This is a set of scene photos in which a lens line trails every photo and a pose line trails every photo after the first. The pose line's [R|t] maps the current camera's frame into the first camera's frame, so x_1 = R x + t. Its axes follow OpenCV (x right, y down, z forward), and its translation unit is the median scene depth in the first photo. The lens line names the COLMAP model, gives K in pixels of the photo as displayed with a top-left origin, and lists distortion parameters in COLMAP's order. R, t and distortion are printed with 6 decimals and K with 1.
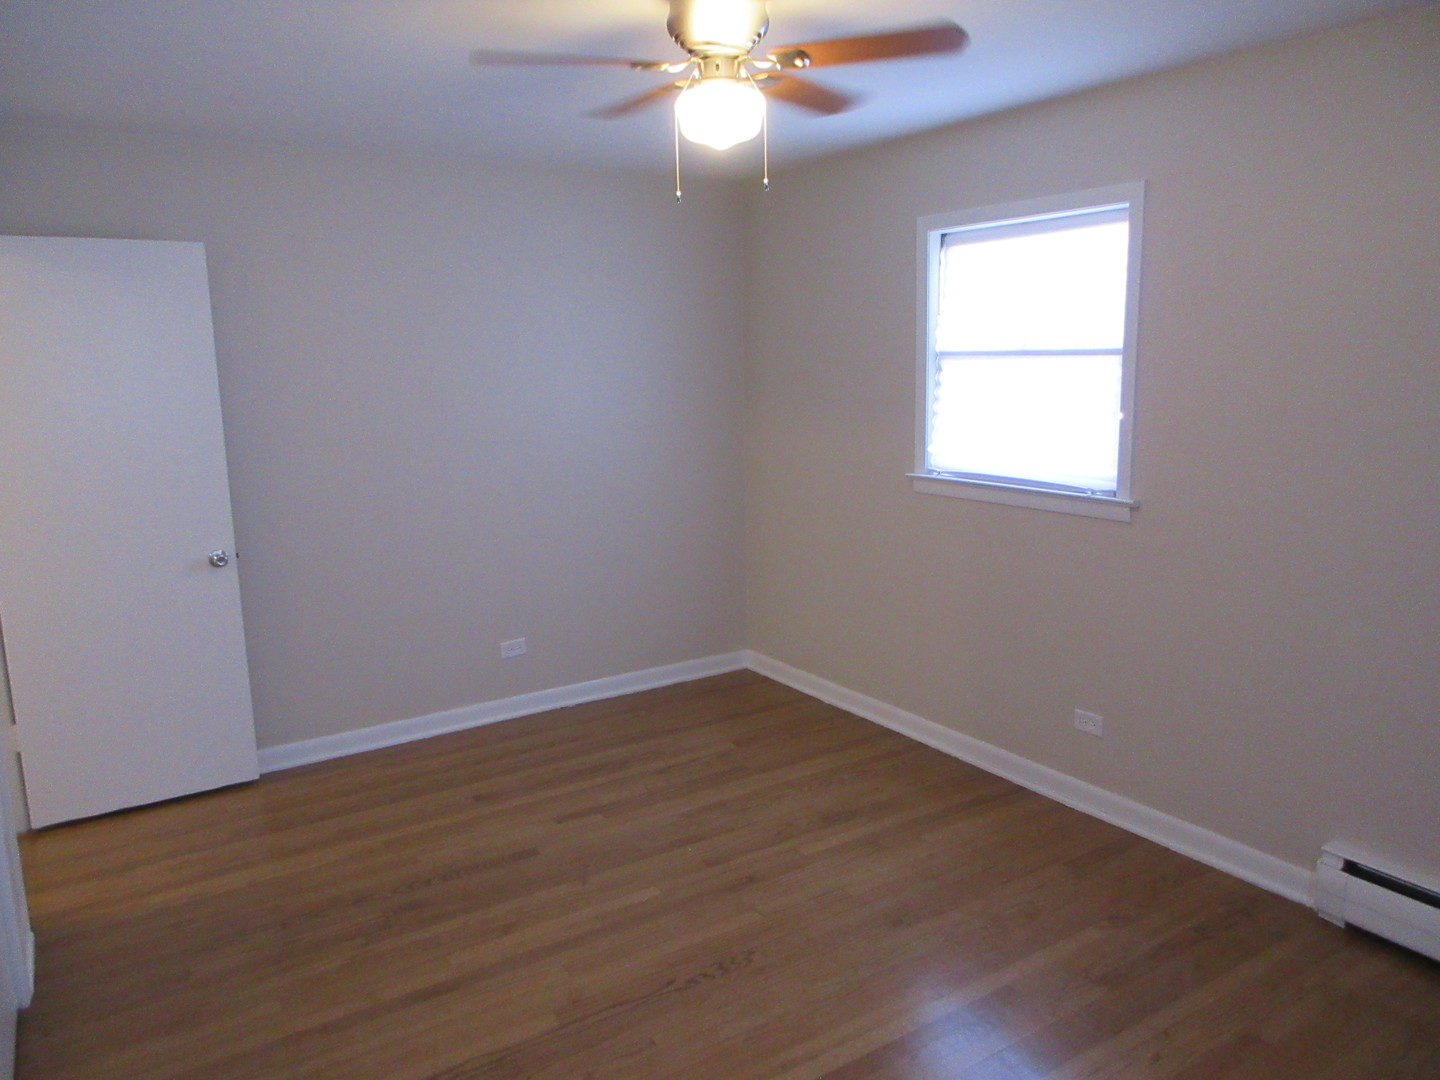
lens RADIAL K [[1063.6, 0, 720.0], [0, 1063.6, 540.0], [0, 0, 1]] dist [-0.004667, 0.002144]
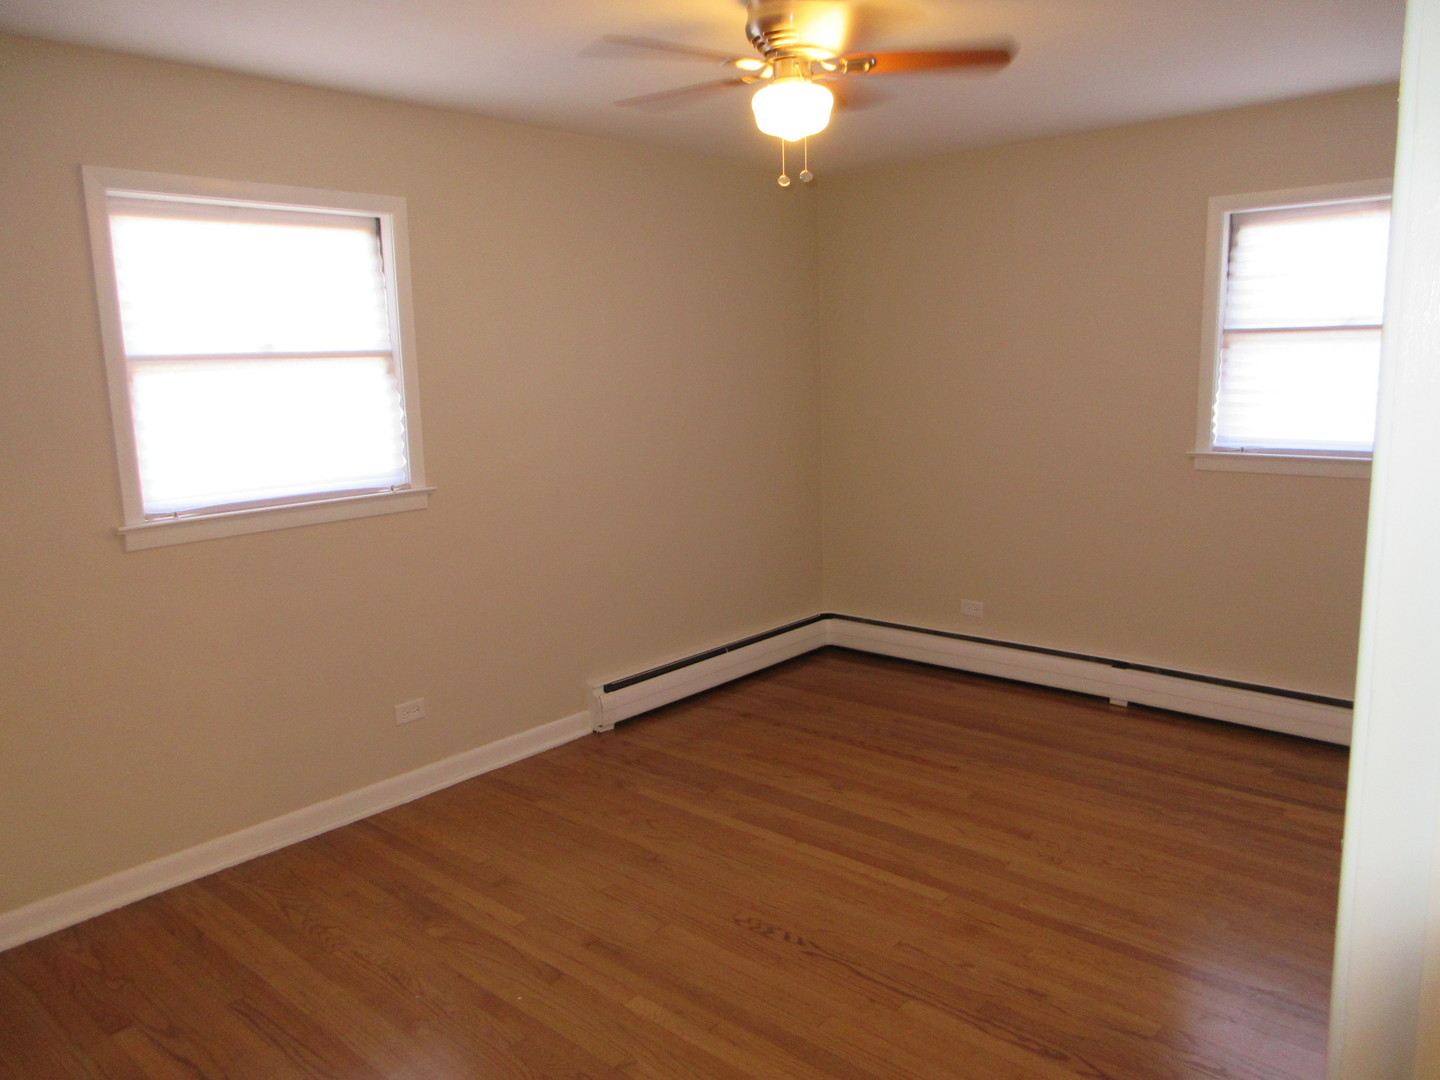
lens RADIAL K [[1063.6, 0, 720.0], [0, 1063.6, 540.0], [0, 0, 1]] dist [-0.004667, 0.002144]
pose [[-0.267343, -0.135461, 0.954032, -0.674018], [0.206761, 0.958945, 0.194098, -0.122218], [-0.941157, 0.249148, -0.228360, 0.881056]]
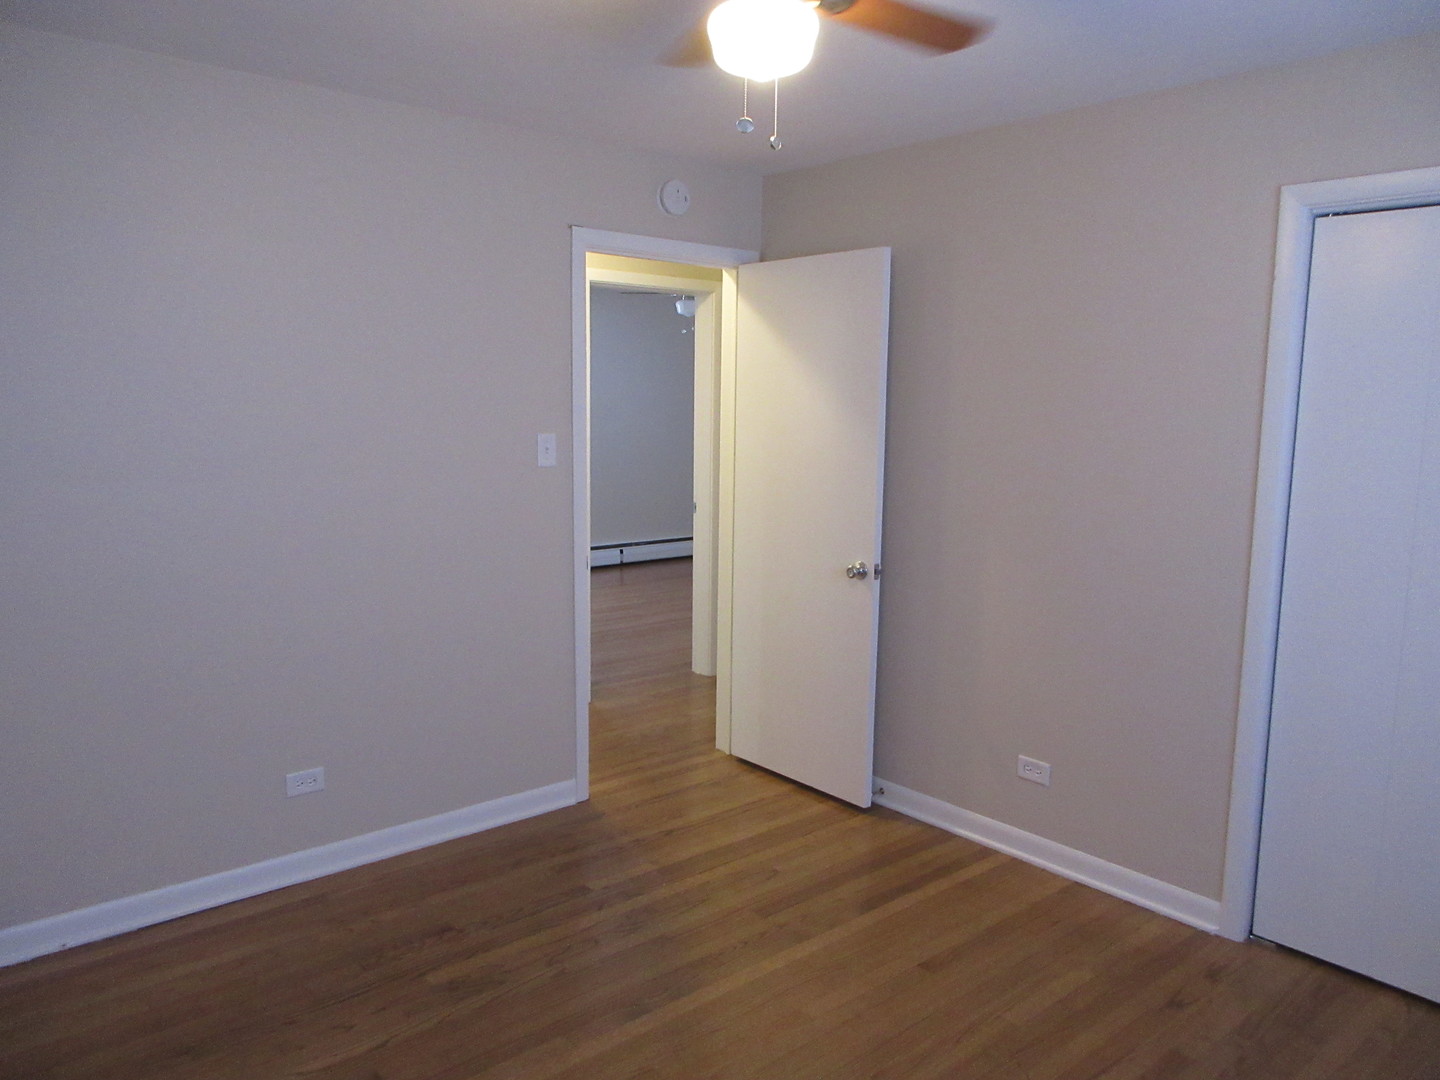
lens RADIAL K [[1063.6, 0, 720.0], [0, 1063.6, 540.0], [0, 0, 1]] dist [-0.004667, 0.002144]
pose [[0.125721, 0.158005, -0.979402, 0.478881], [-0.195508, 0.971821, 0.131685, -0.114783], [0.972610, 0.174925, 0.153070, 0.731688]]
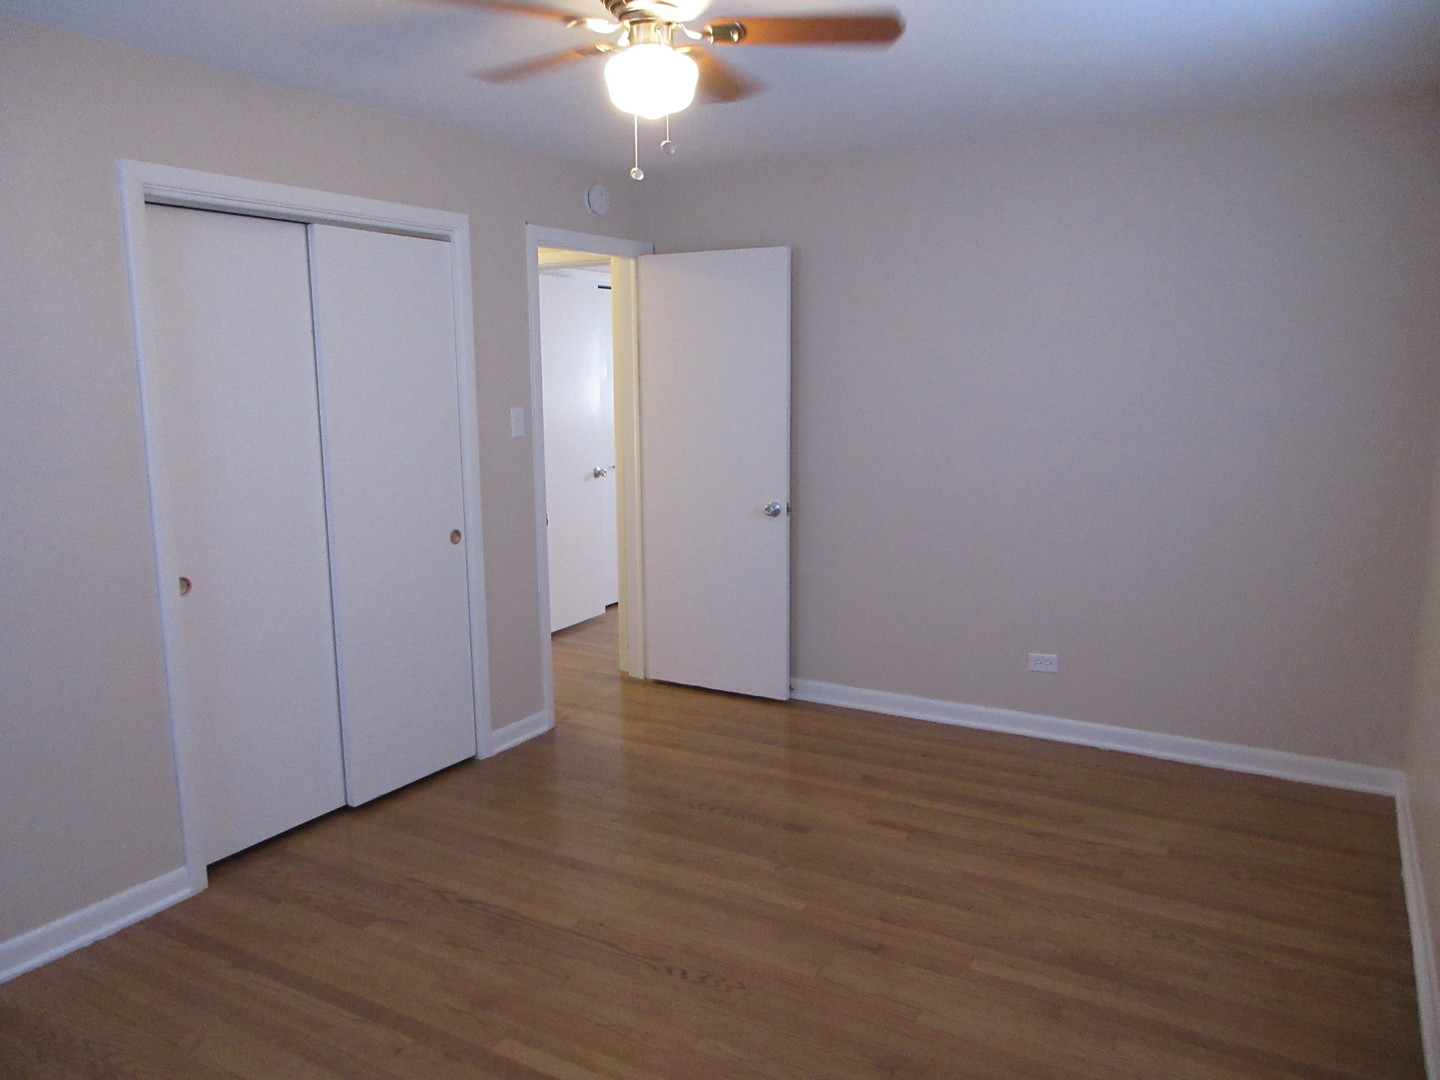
lens RADIAL K [[1063.6, 0, 720.0], [0, 1063.6, 540.0], [0, 0, 1]] dist [-0.004667, 0.002144]
pose [[0.447851, 0.160535, -0.879578, 0.580735], [-0.160369, 0.982219, 0.097614, -0.057459], [0.879609, 0.097340, 0.465633, 0.396465]]
